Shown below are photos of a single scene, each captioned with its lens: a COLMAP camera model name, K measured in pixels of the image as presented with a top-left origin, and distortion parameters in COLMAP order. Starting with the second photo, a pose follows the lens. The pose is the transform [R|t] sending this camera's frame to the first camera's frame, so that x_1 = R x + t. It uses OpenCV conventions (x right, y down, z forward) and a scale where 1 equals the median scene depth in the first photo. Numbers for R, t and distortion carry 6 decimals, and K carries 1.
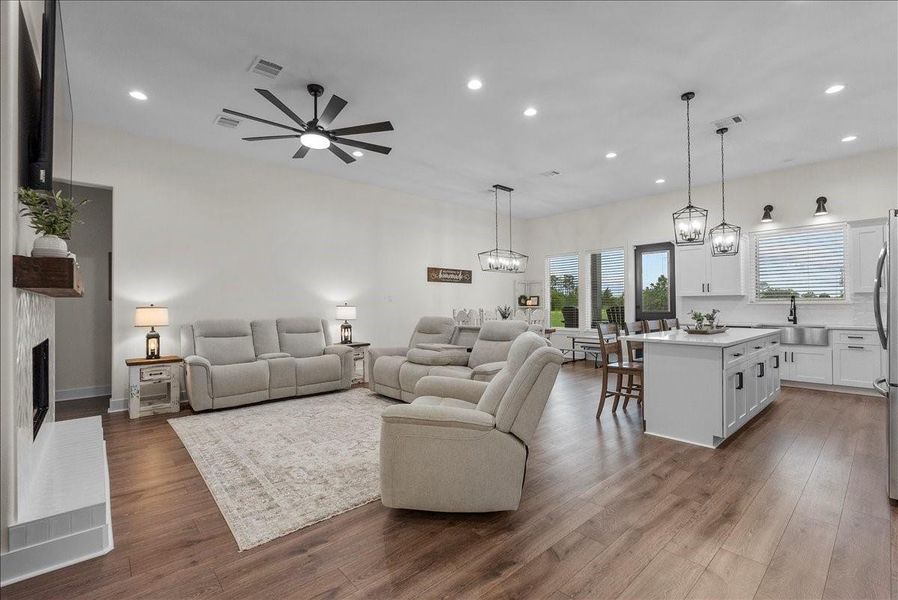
lens RADIAL K [[395.8, 0, 450.2], [0, 395.8, 300.9], [0, 0, 1]] dist [-0.005901, 0.000853]
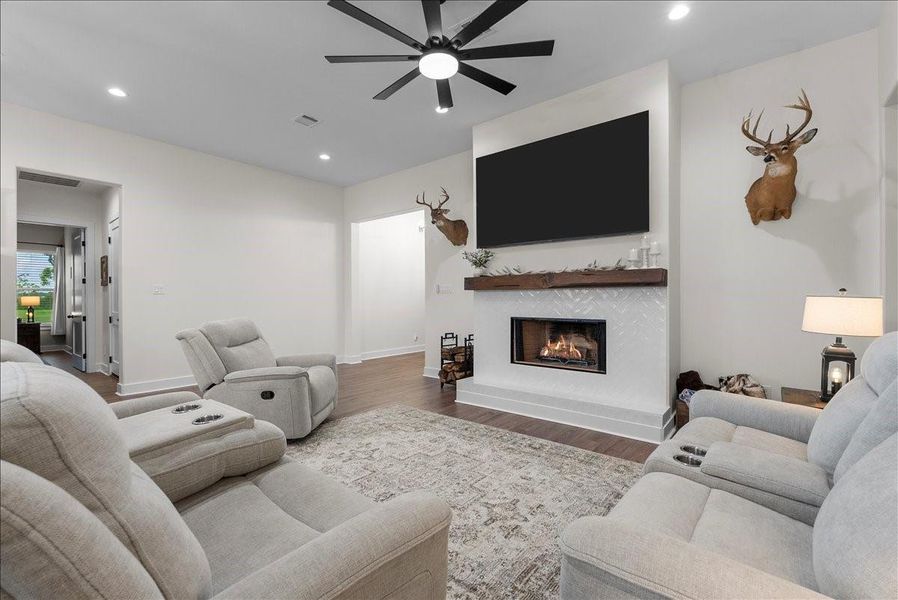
lens RADIAL K [[395.8, 0, 452.2], [0, 395.8, 298.5], [0, 0, 1]] dist [-0.005901, 0.000853]
pose [[-0.987686, 0.011621, -0.156015, -0.160617], [0.013215, 0.999870, -0.009185, 0.014797], [0.155888, -0.011134, -0.987712, 1.096782]]
